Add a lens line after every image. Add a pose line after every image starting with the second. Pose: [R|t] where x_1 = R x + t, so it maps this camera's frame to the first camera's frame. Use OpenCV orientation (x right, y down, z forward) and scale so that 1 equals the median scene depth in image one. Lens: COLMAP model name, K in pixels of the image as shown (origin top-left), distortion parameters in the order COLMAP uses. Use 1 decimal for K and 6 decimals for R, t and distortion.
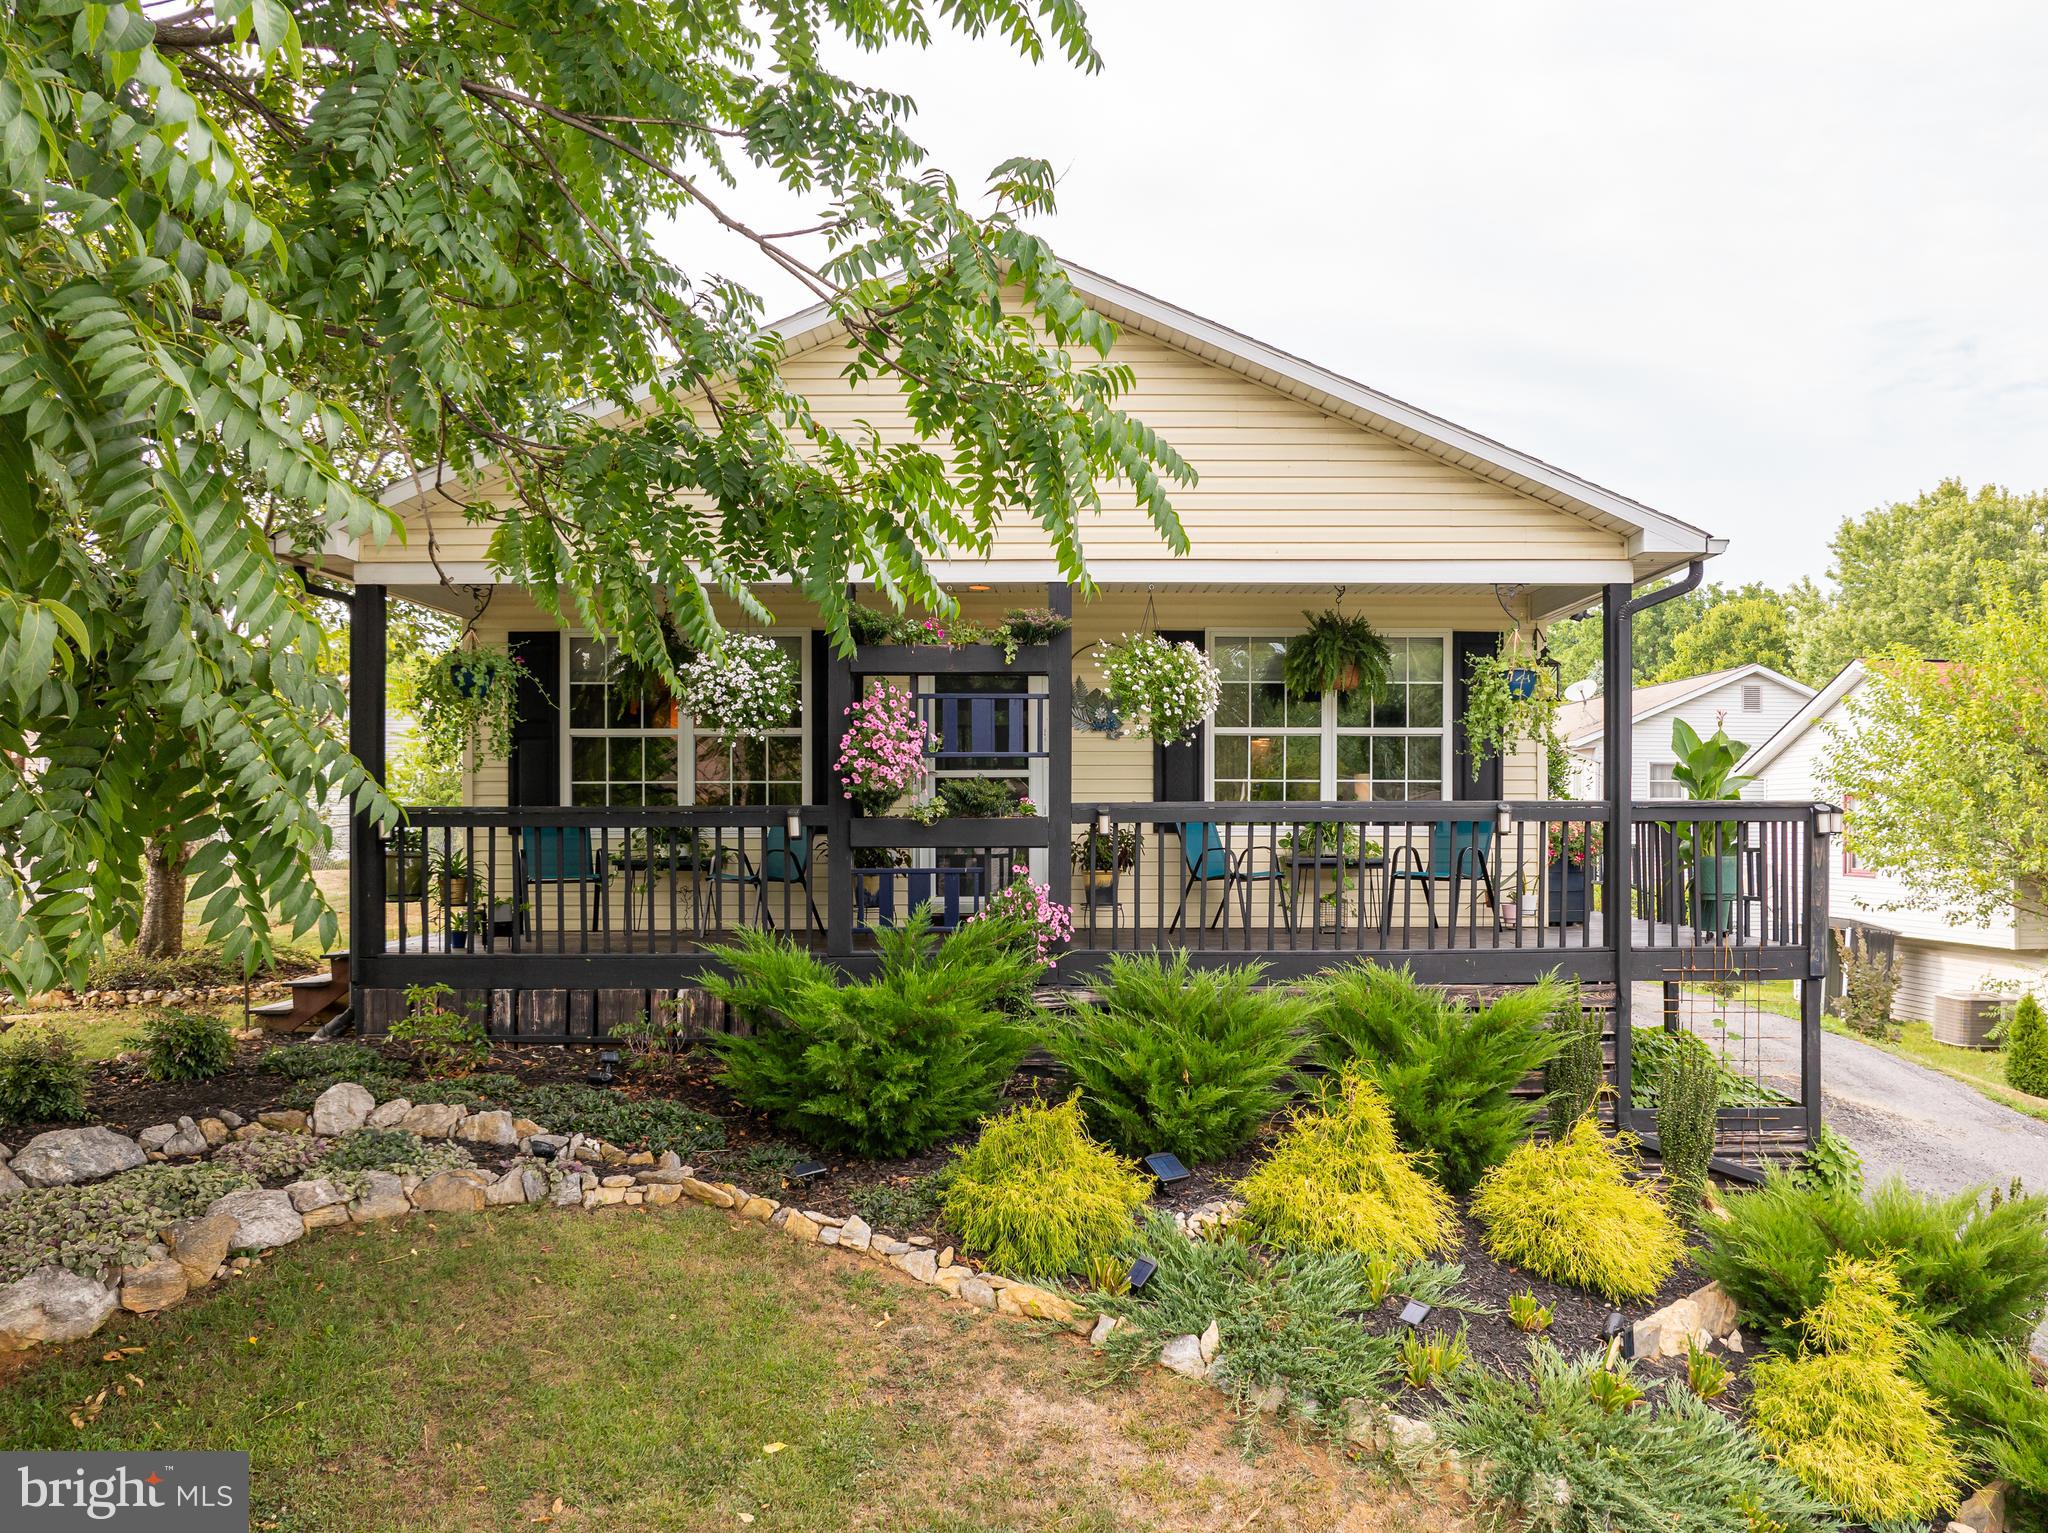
lens RADIAL K [[1569.7, 0, 1091.9], [0, 1569.7, 808.1], [0, 0, 1]] dist [-0.045315, -0.001419]
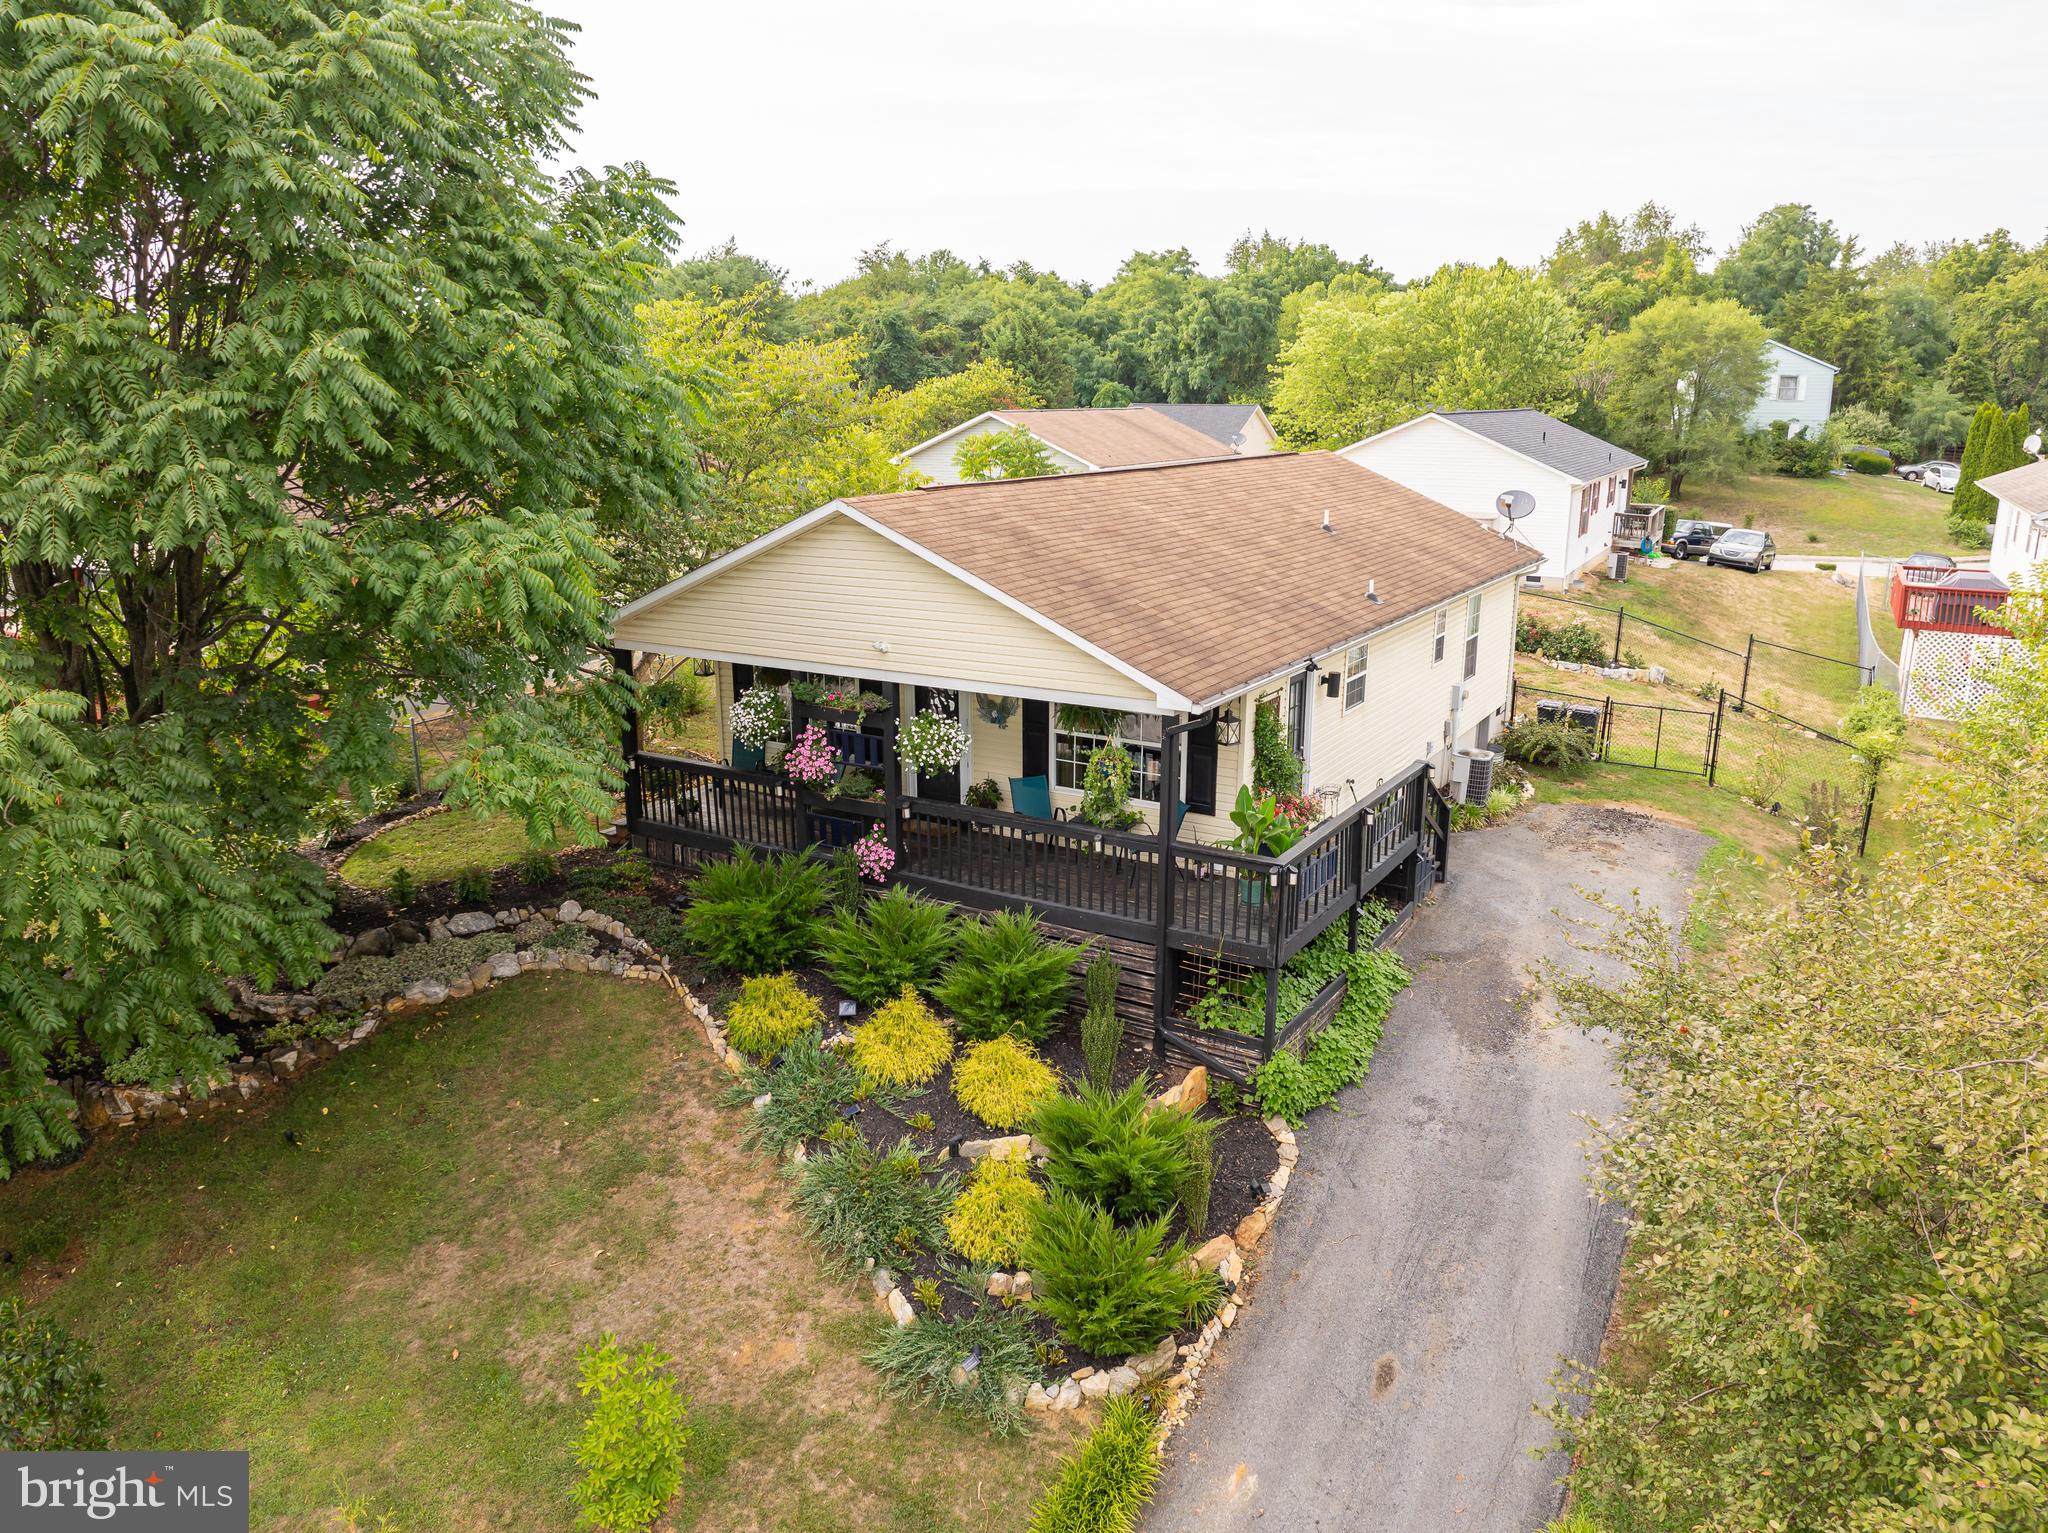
lens RADIAL K [[1455.1, 0, 1015.1], [0, 1455.1, 765.9], [0, 0, 1]] dist [-0.052912, 0.016026]
pose [[0.840617, 0.136147, -0.524239, 1.243728], [0.007182, 0.965005, 0.262133, -0.607015], [0.541582, -0.224119, 0.810222, -0.389586]]
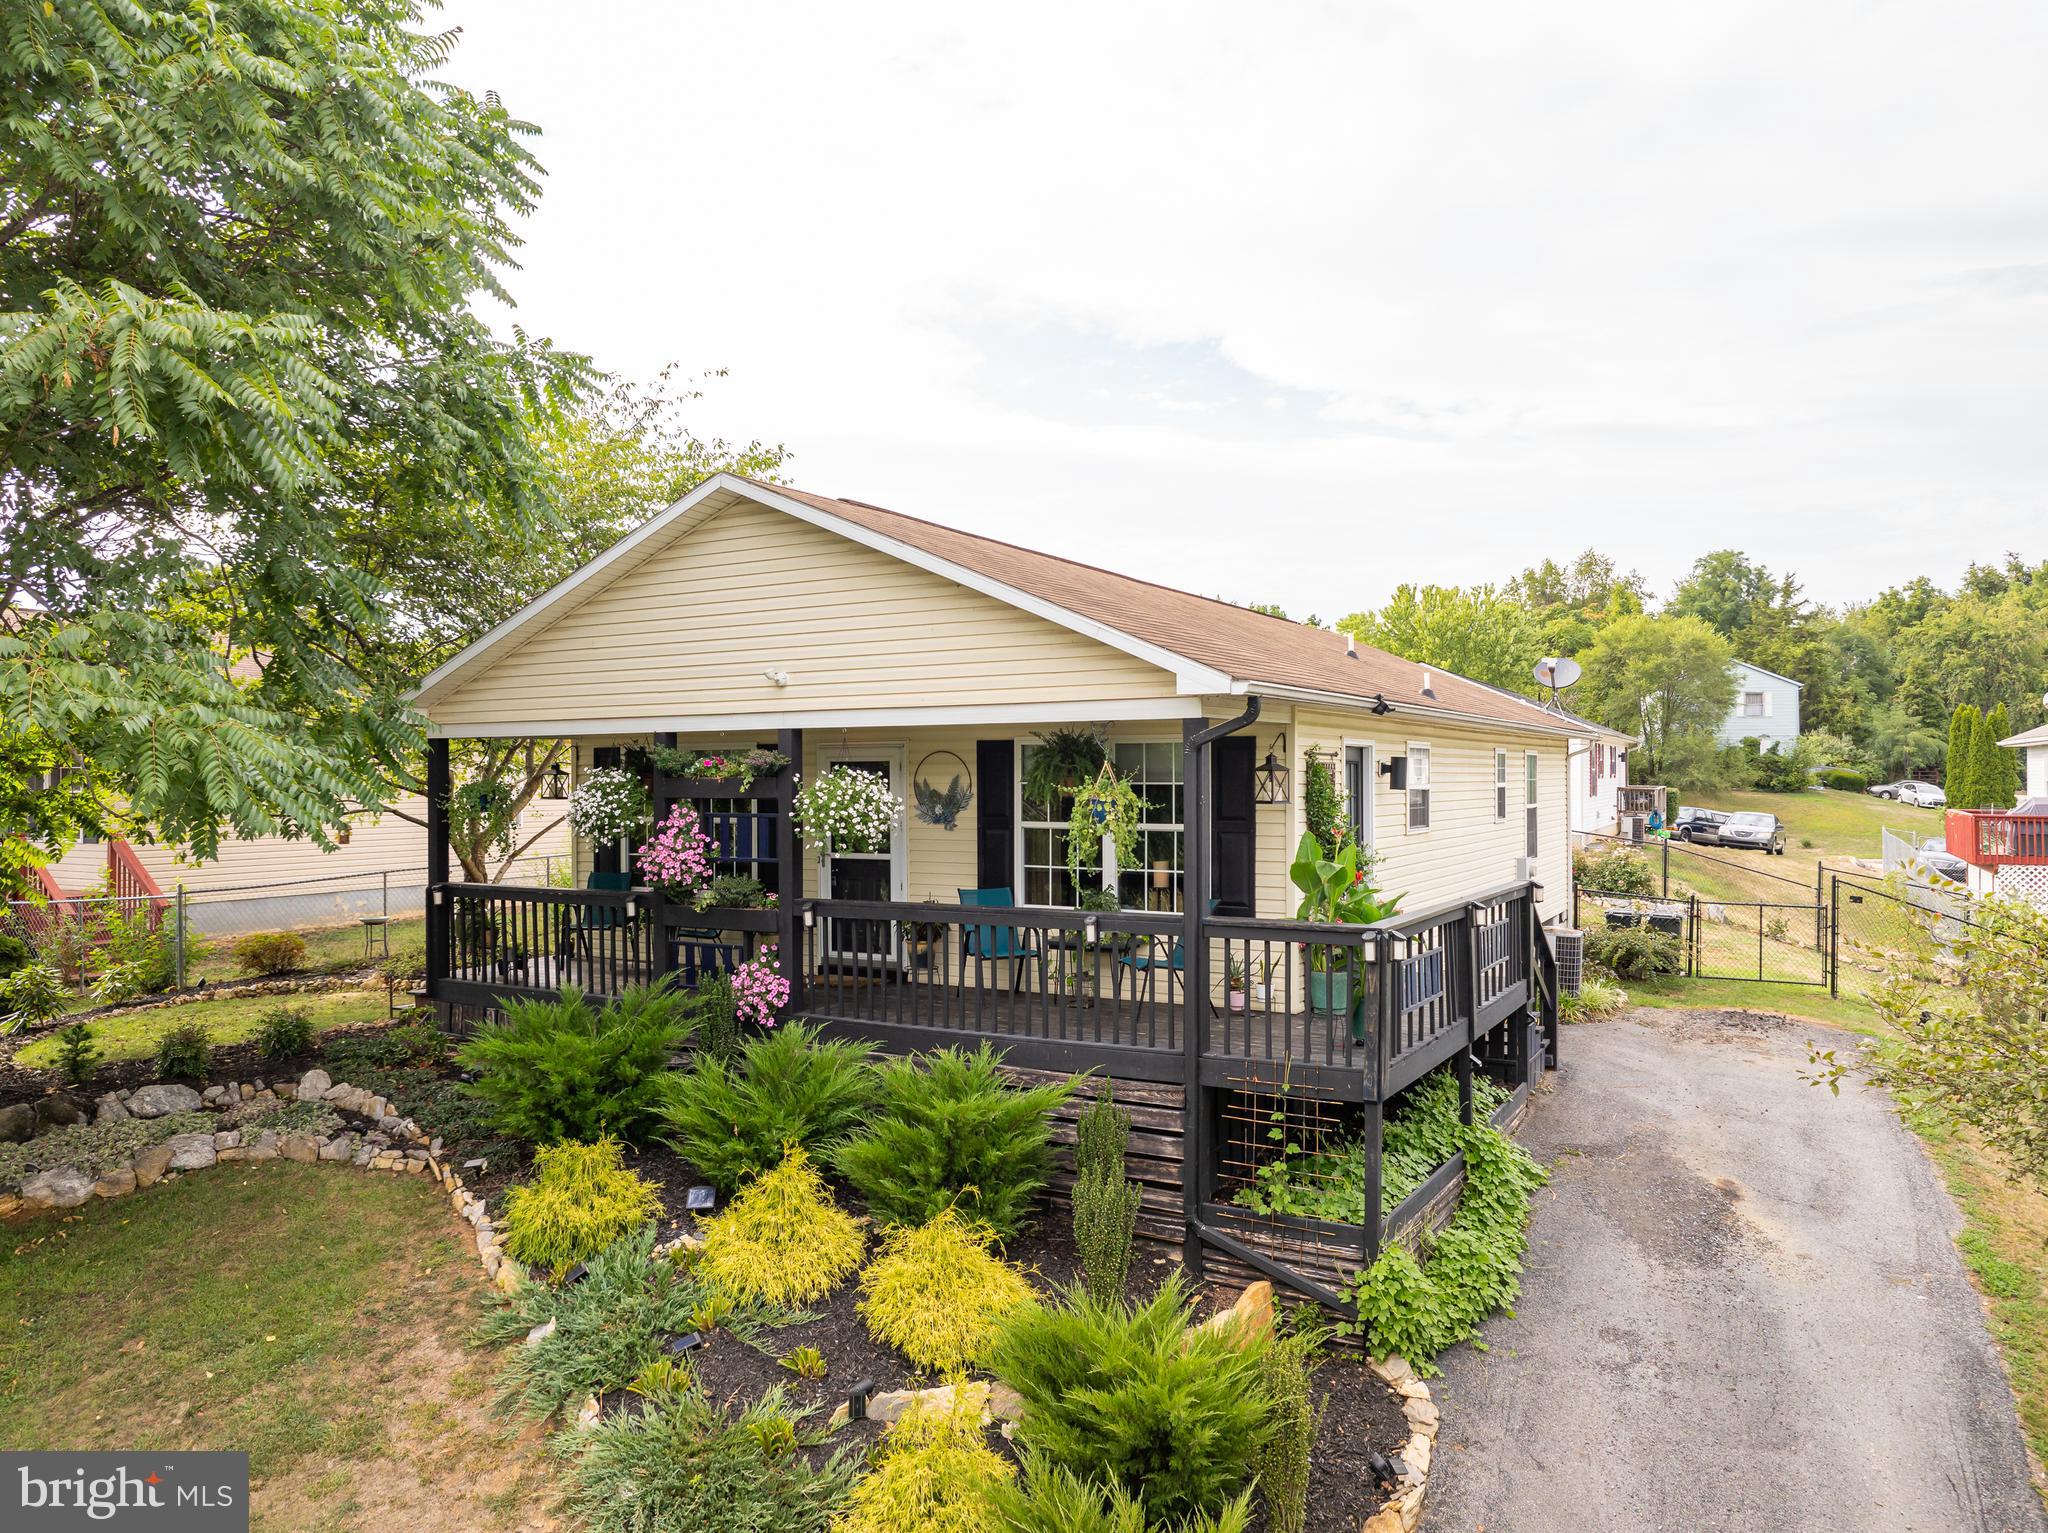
lens RADIAL K [[1455.1, 0, 1019.5], [0, 1455.1, 763.5], [0, 0, 1]] dist [-0.052912, 0.016026]
pose [[0.856812, -0.004920, -0.515605, 0.939893], [0.007807, 0.999964, 0.003432, -0.145401], [0.515570, -0.006966, 0.856819, 0.092271]]
